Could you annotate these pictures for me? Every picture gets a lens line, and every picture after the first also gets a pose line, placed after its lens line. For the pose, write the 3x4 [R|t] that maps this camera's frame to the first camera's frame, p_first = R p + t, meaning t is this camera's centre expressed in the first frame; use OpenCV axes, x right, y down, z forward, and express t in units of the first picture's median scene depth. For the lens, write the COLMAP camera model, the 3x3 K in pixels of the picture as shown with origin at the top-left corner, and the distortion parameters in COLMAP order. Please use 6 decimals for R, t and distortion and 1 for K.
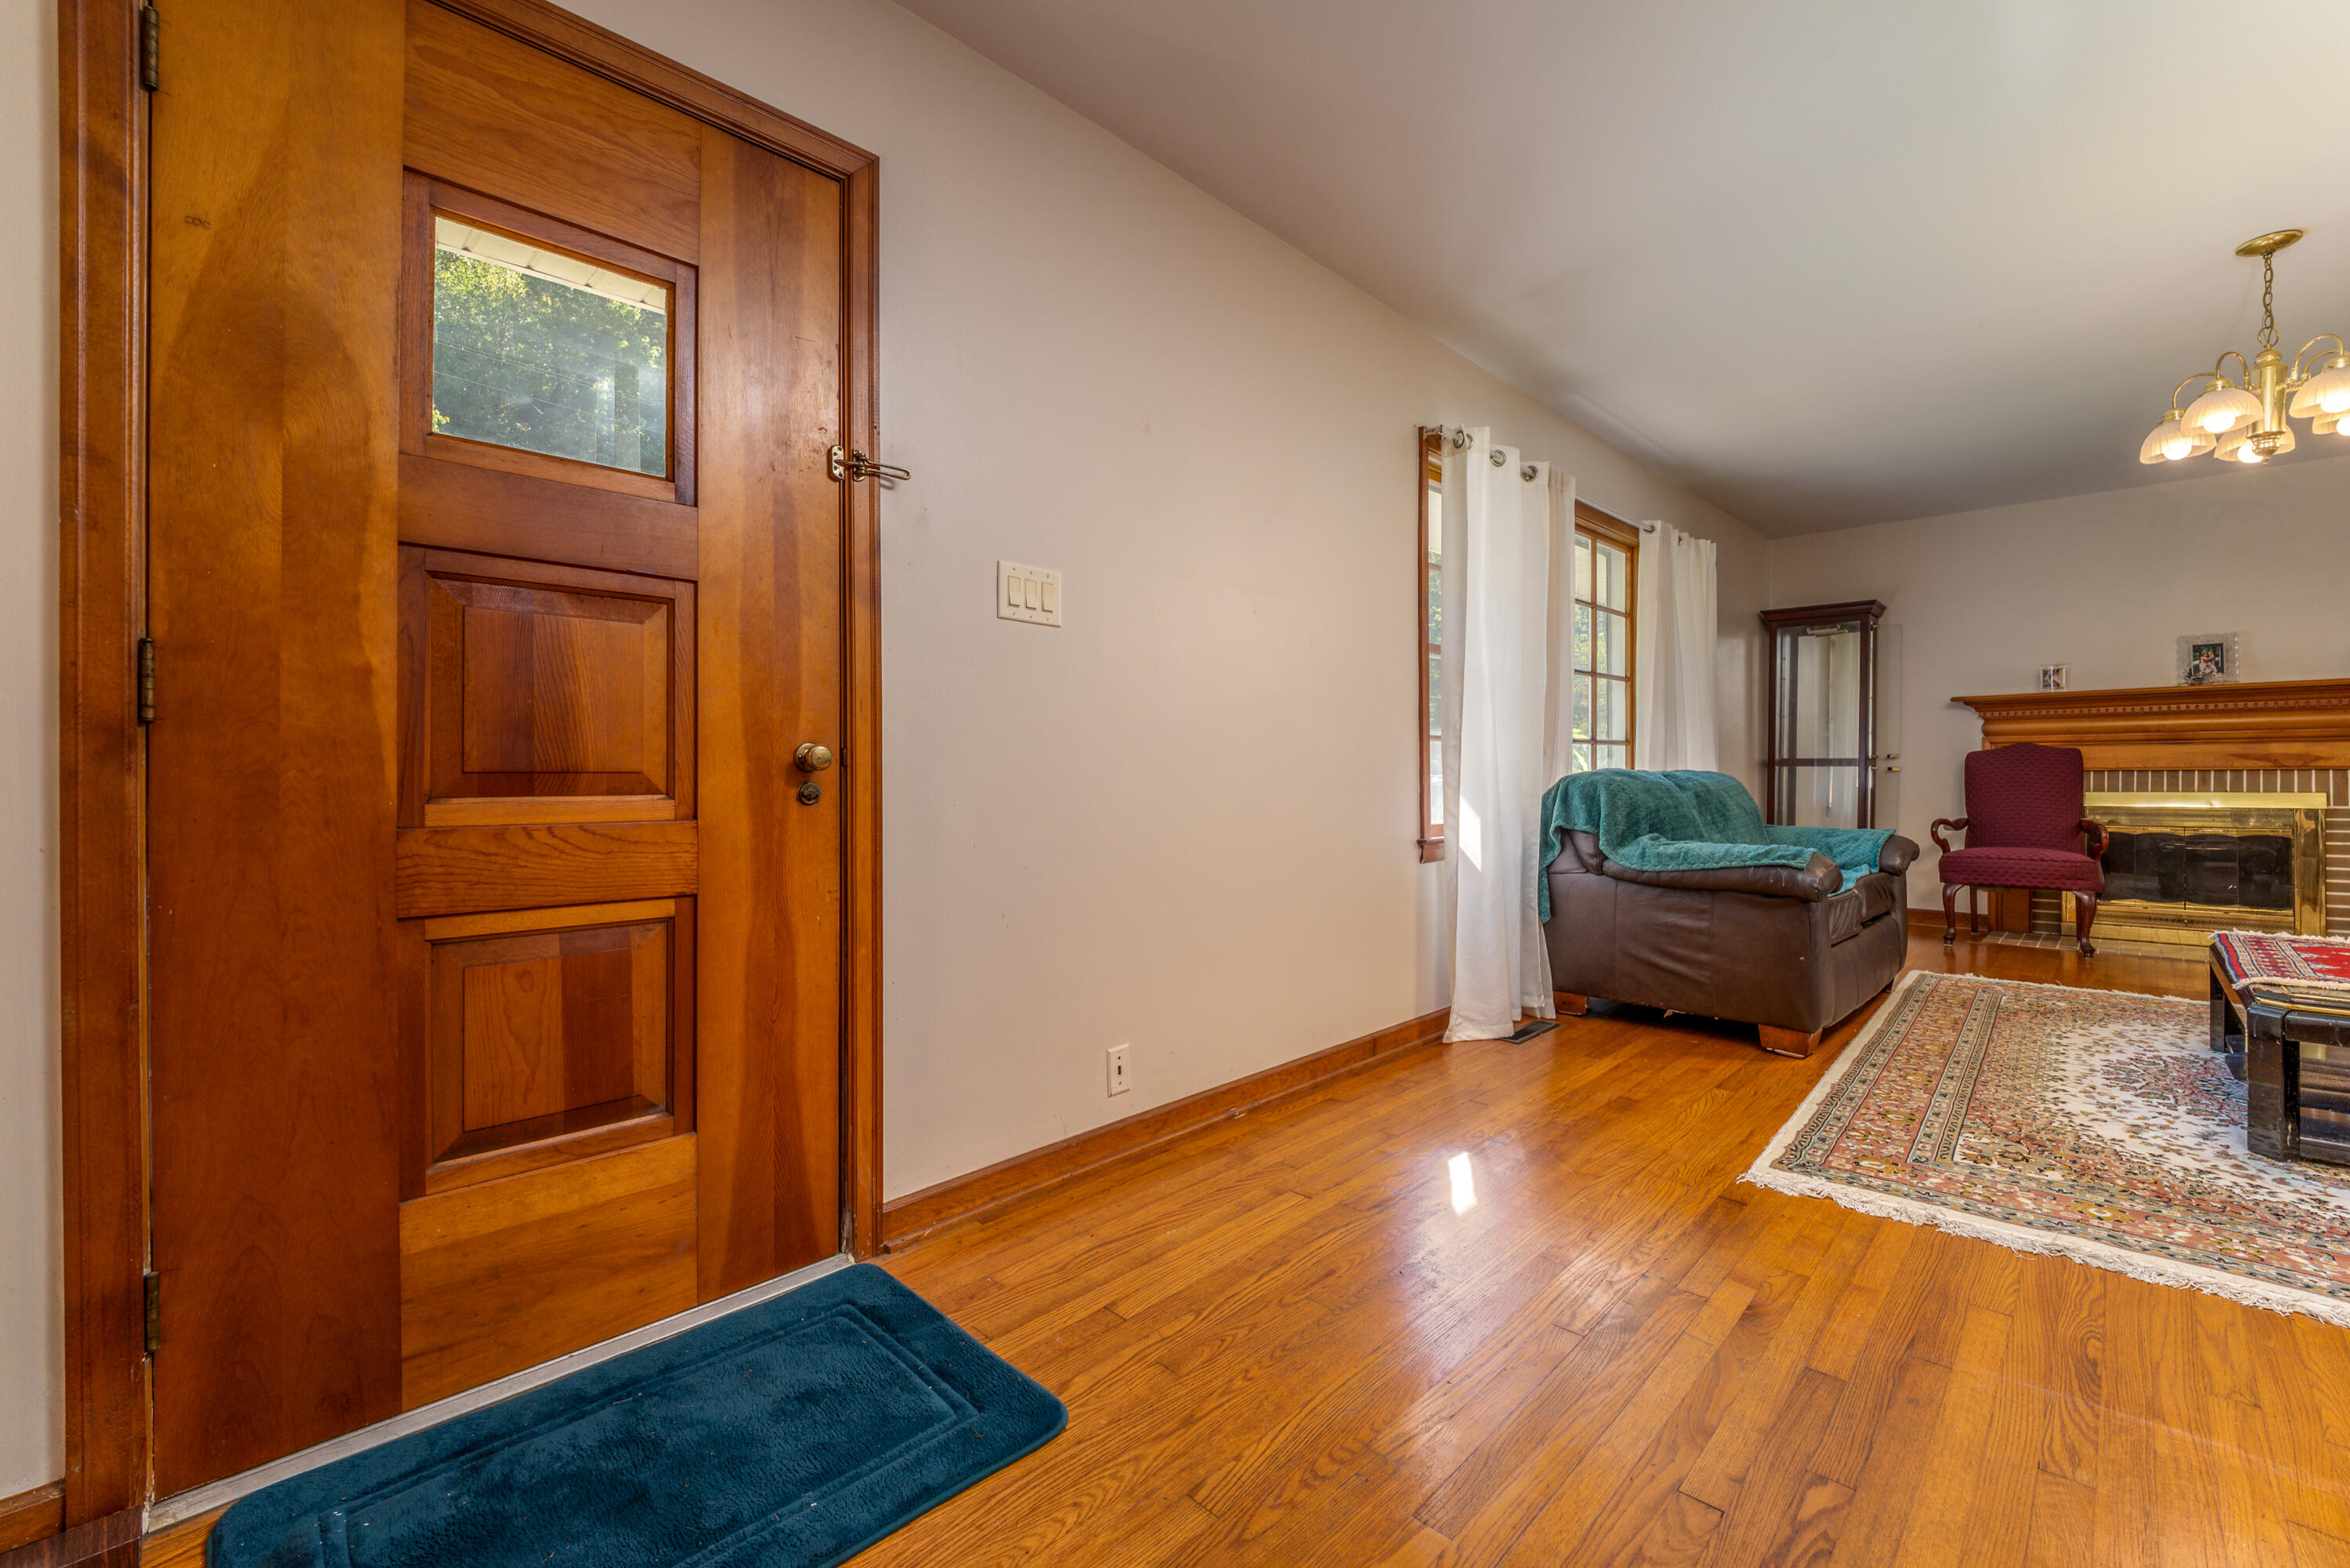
lens RADIAL K [[984.2, 0, 1184.8], [0, 984.2, 768.7], [0, 0, 1]] dist [0.017307, -0.014206]
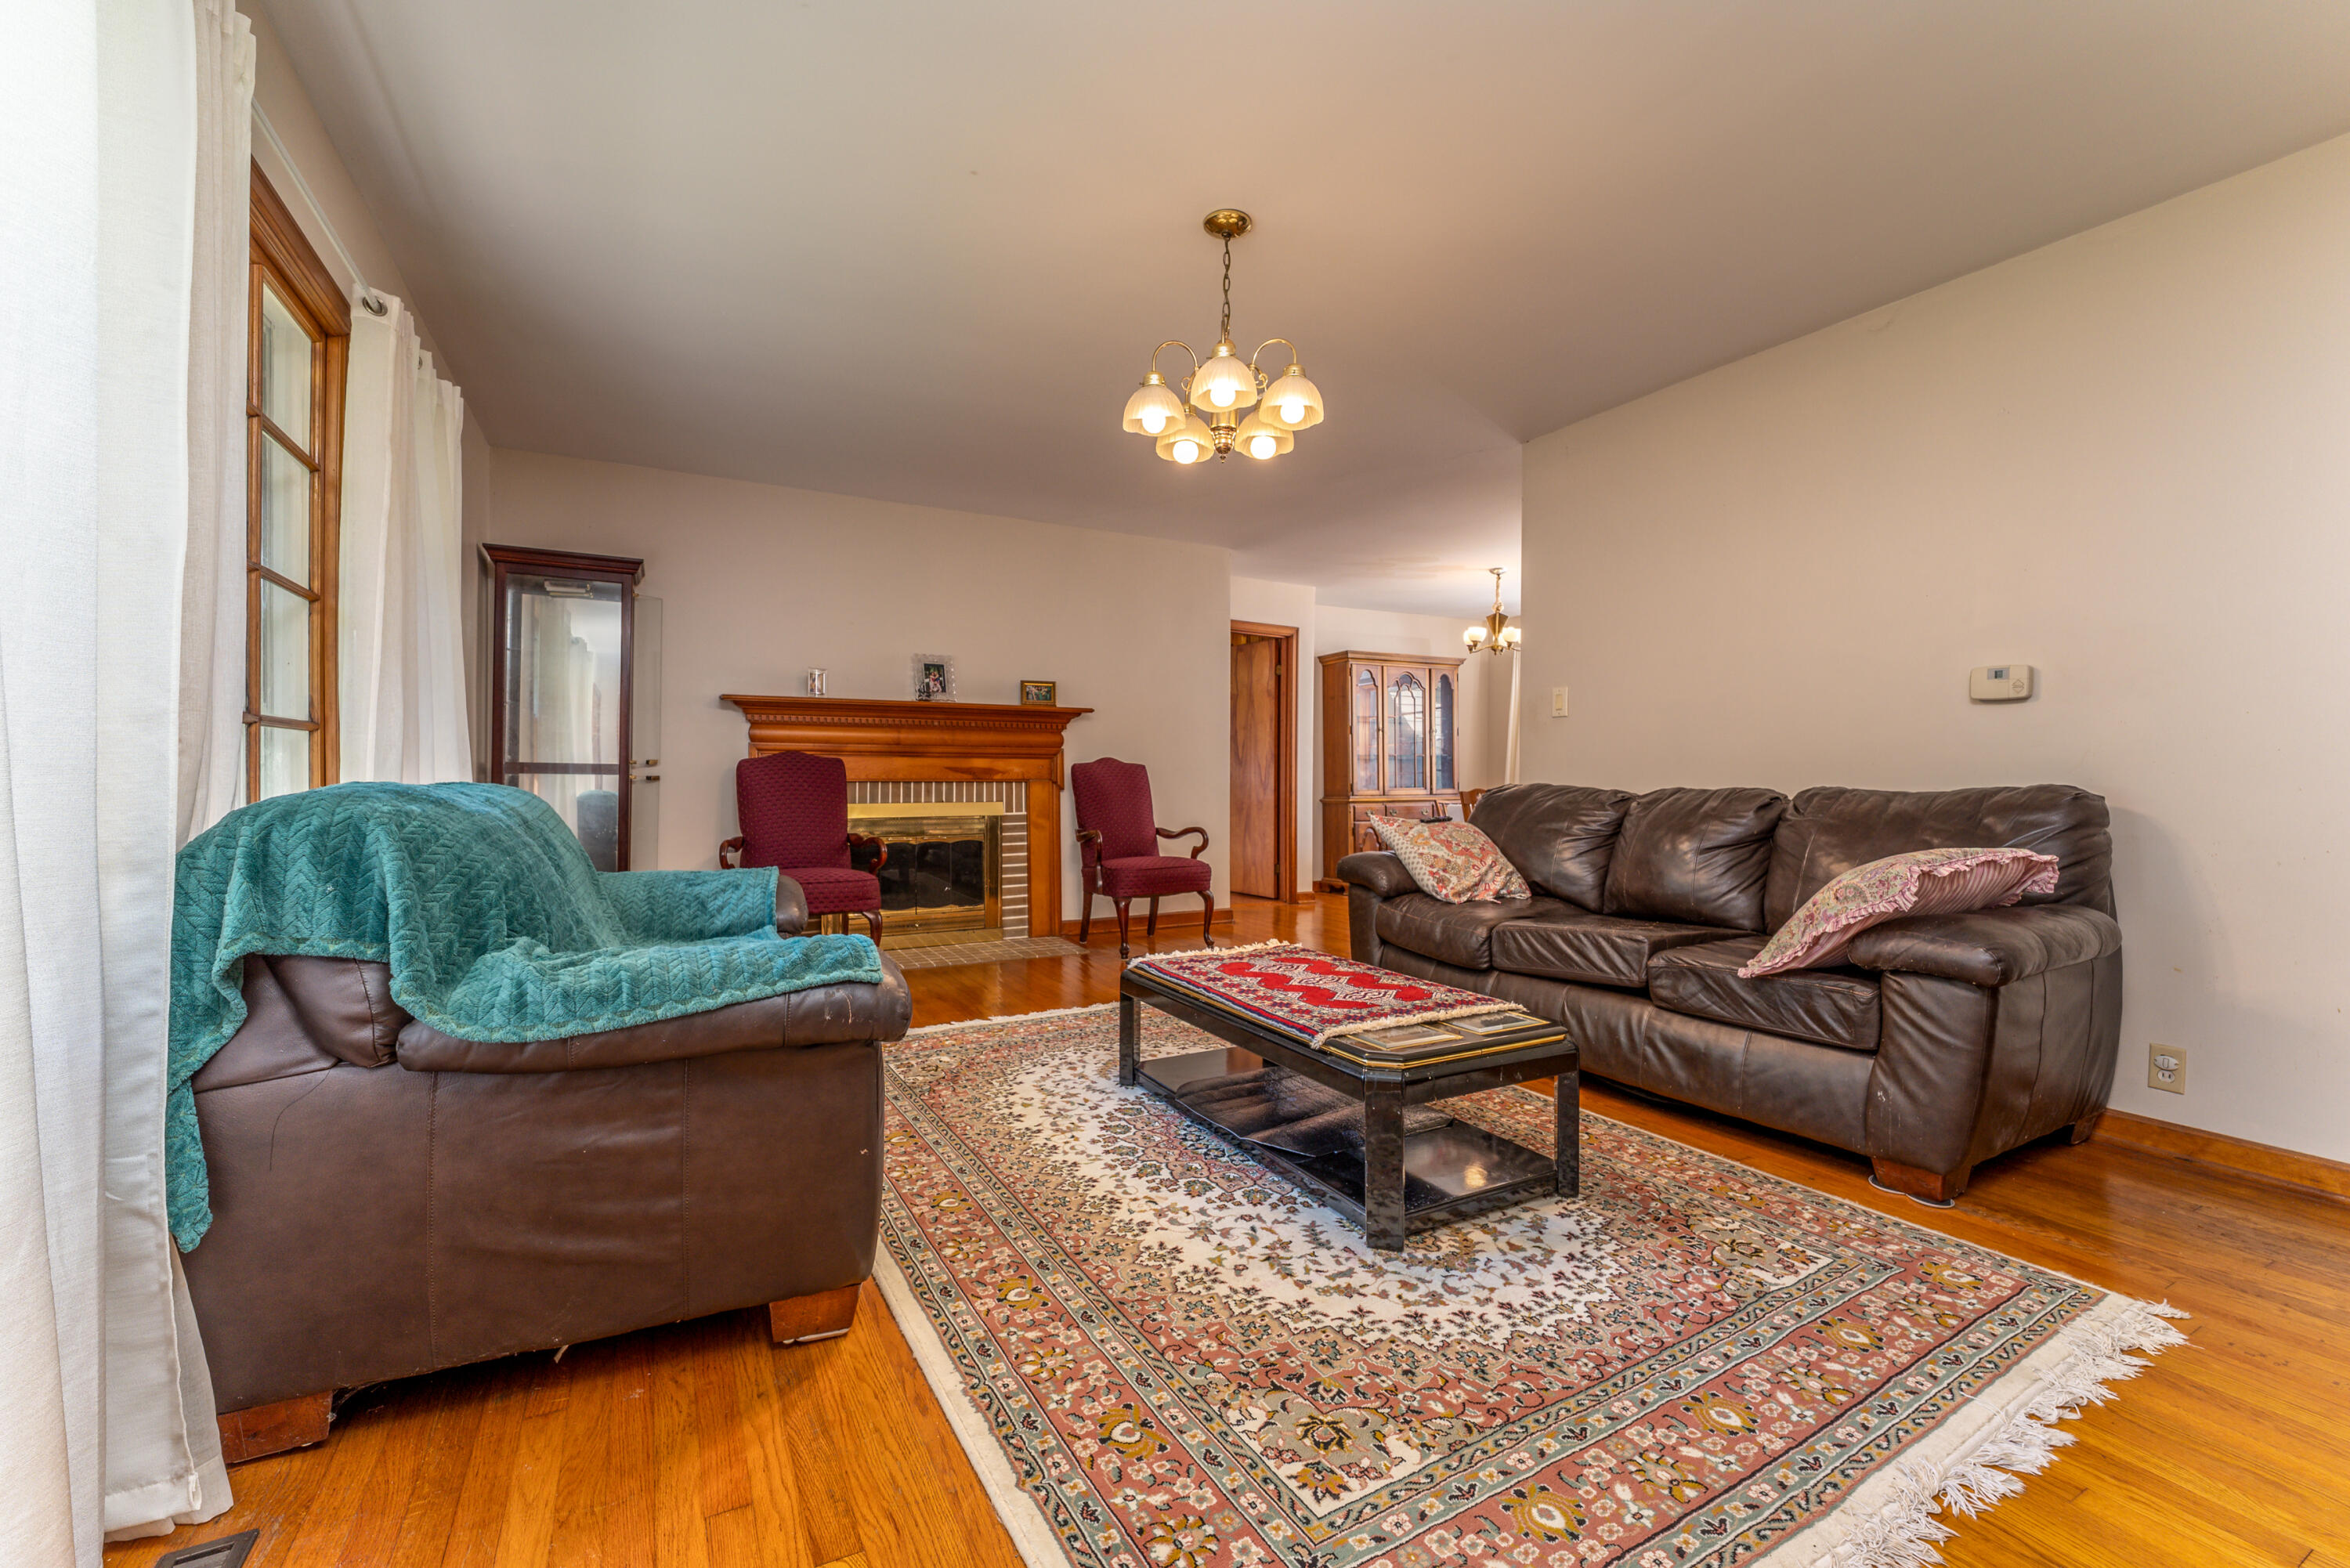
lens RADIAL K [[963.9, 0, 1176.3], [0, 963.9, 774.3], [0, 0, 1]] dist [0.029901, -0.029112]
pose [[0.294667, 0.008419, 0.955563, 0.157851], [-0.012655, 0.999908, -0.004907, -0.006633], [-0.955516, -0.010646, 0.294747, 0.609002]]
